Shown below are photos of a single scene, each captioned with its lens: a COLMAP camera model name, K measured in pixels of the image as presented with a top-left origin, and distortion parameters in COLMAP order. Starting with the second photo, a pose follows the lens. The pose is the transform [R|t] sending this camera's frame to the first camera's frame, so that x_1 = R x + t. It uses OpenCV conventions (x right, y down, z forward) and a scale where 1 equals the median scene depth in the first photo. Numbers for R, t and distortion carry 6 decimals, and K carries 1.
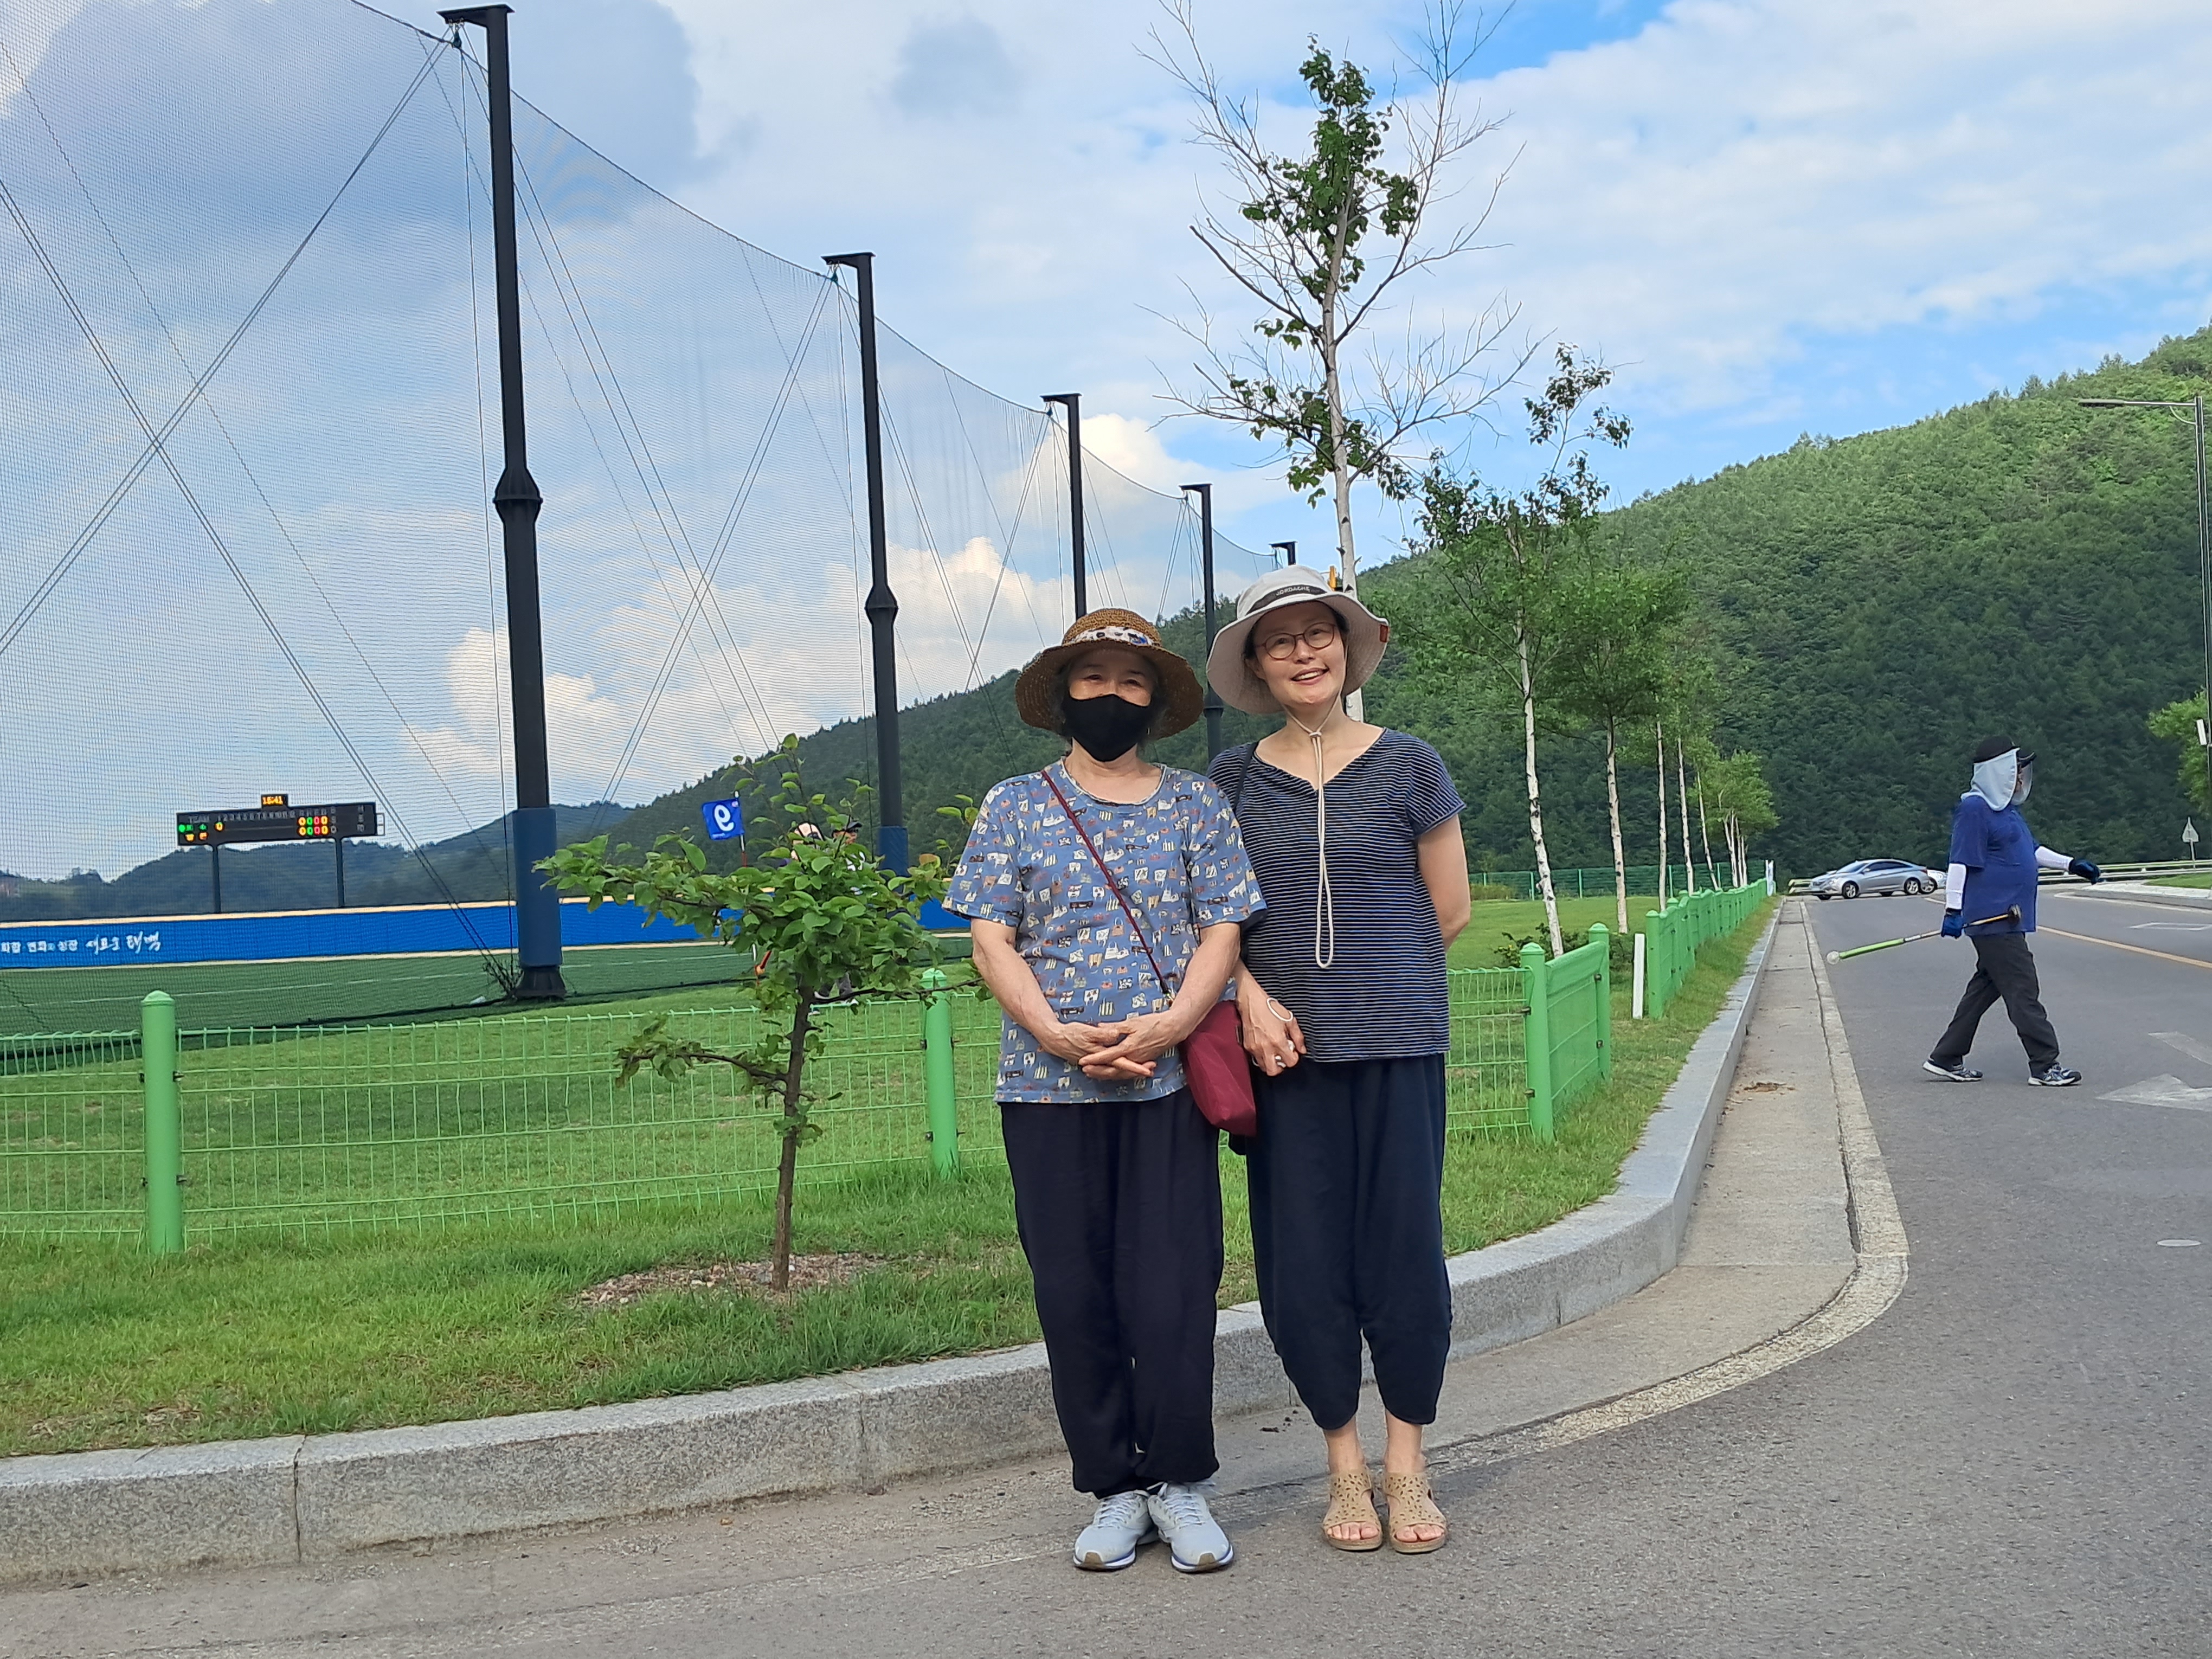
lens RADIAL K [[1927.7, 0, 1134.0], [0, 1927.7, 904.9], [0, 0, 1]] dist [0.122295, -0.297322]
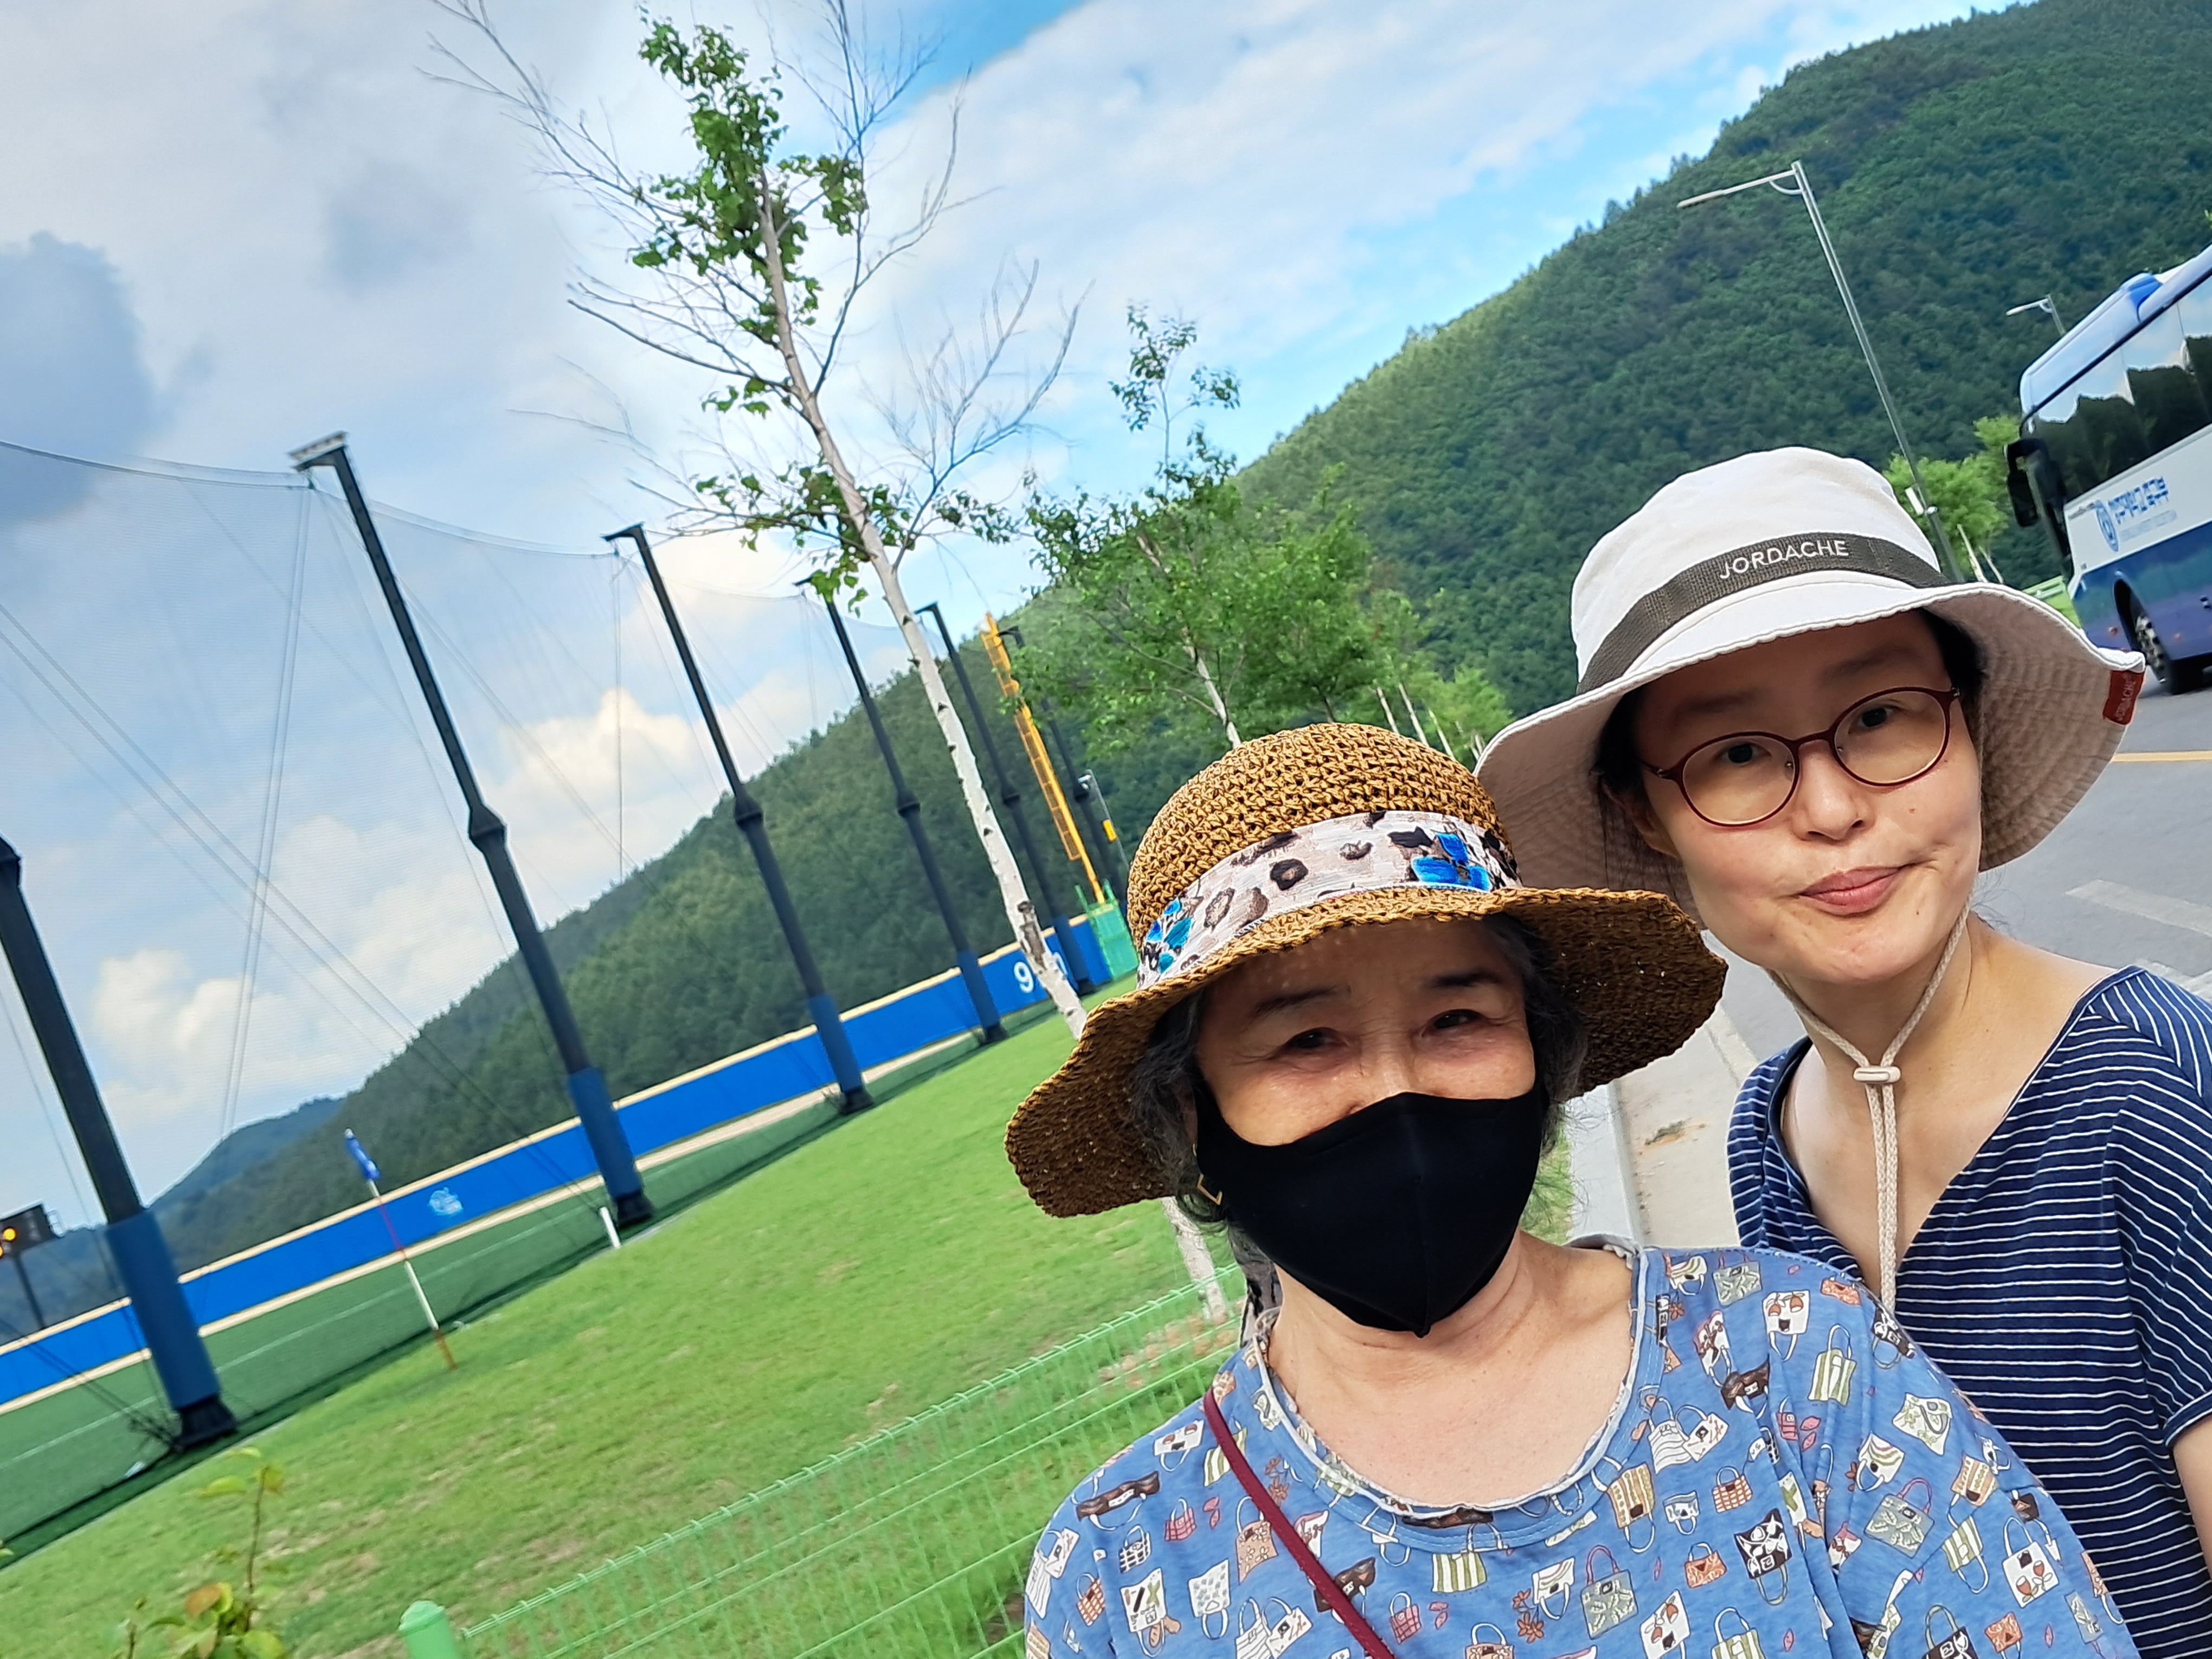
lens RADIAL K [[1927.7, 0, 1134.0], [0, 1927.7, 904.9], [0, 0, 1]] dist [0.122295, -0.297322]
pose [[0.939761, -0.324289, 0.108103, 0.073287], [0.326132, 0.945324, 0.000665, -0.067193], [-0.102408, 0.034631, 0.994139, 0.261162]]
